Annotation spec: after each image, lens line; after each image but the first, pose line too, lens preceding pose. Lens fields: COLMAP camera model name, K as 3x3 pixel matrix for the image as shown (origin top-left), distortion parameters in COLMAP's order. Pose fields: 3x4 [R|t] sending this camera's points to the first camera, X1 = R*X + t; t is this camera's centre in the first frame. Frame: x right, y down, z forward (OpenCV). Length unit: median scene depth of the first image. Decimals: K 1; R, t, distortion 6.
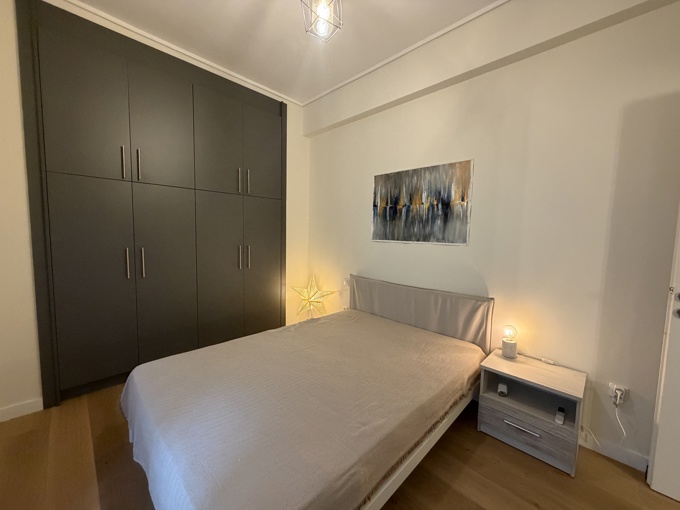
lens RADIAL K [[270.4, 0, 337.6], [0, 270.4, 254.4], [0, 0, 1]] dist [0.000045, 0.000215]
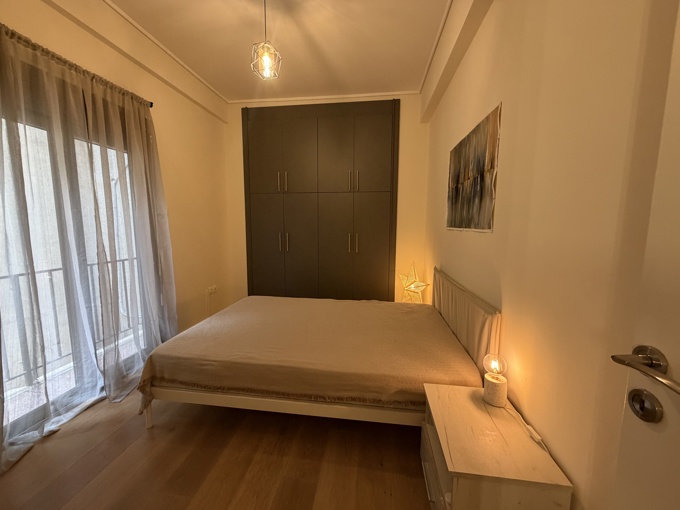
lens RADIAL K [[270.4, 0, 337.6], [0, 270.4, 254.4], [0, 0, 1]] dist [0.000045, 0.000215]
pose [[0.599992, 0.068573, -0.797062, 0.699527], [-0.050752, 0.997575, 0.047621, 0.008872], [0.798395, 0.011880, 0.602017, 0.238590]]
